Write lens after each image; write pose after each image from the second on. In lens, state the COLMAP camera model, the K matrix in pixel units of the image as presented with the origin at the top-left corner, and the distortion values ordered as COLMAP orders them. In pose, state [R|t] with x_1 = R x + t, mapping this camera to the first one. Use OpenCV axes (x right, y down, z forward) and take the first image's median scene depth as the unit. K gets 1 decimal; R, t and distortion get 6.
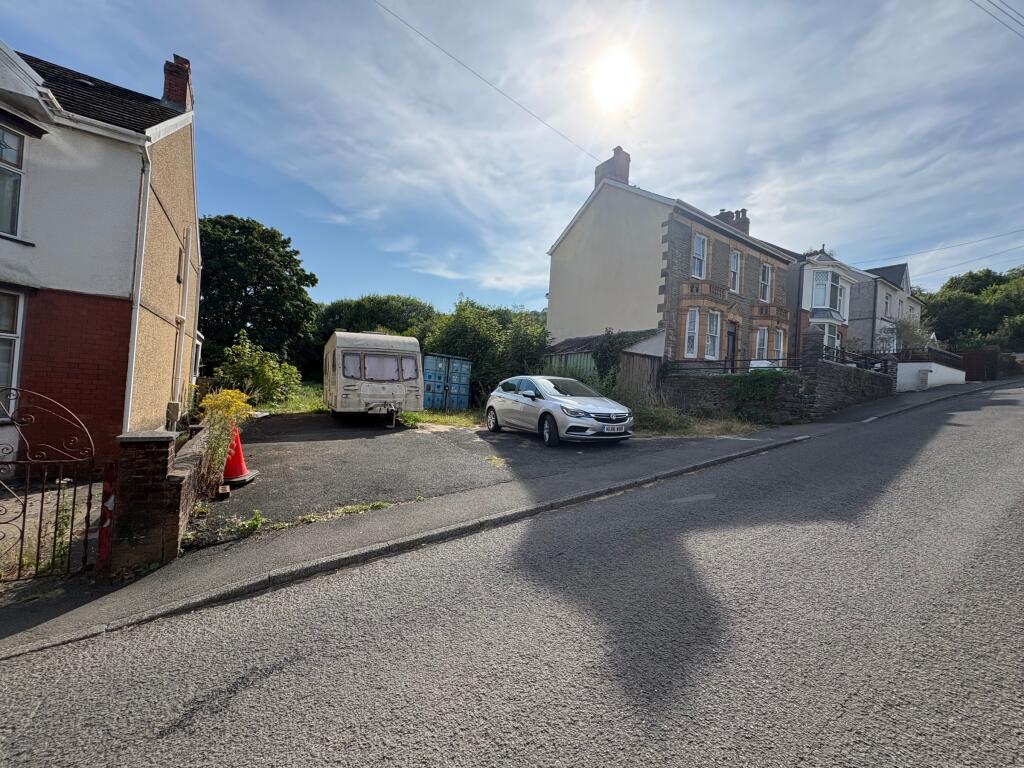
lens RADIAL K [[411.6, 0, 511.7], [0, 411.6, 384.6], [0, 0, 1]] dist [0.003040, 0.000594]
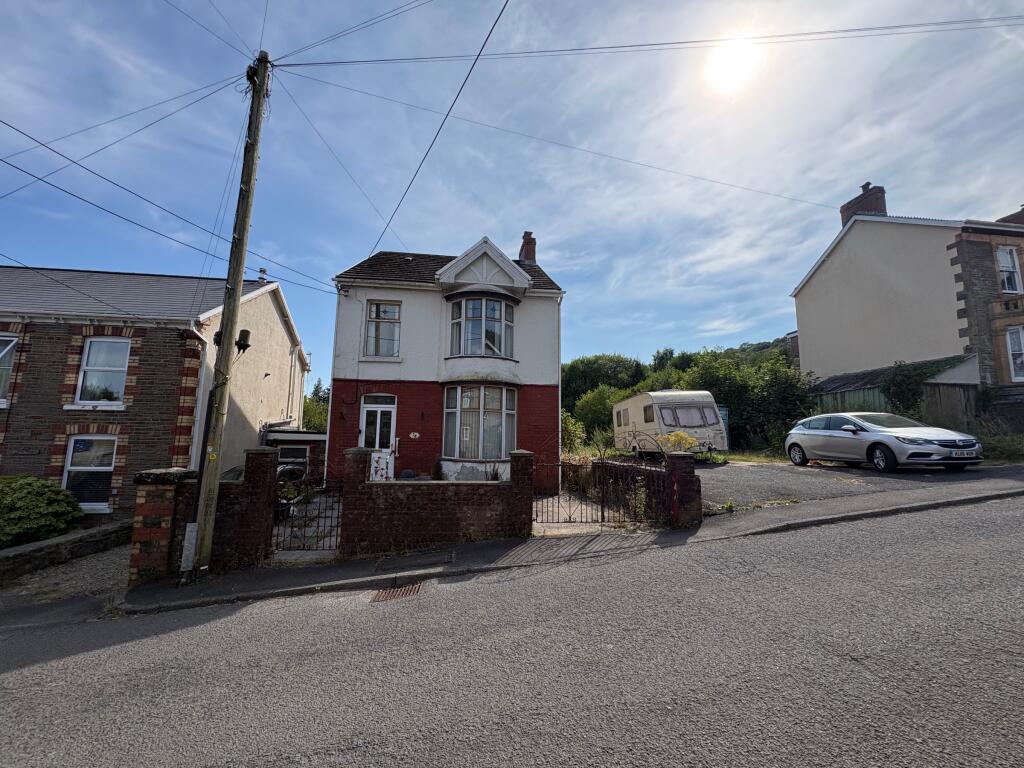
lens RADIAL K [[411.6, 0, 512.8], [0, 411.6, 383.0], [0, 0, 1]] dist [0.003040, 0.000594]
pose [[0.899476, -0.110395, -0.422796, -0.243506], [0.053661, 0.988144, -0.143850, 0.010031], [0.433664, 0.106702, 0.894735, -0.375702]]
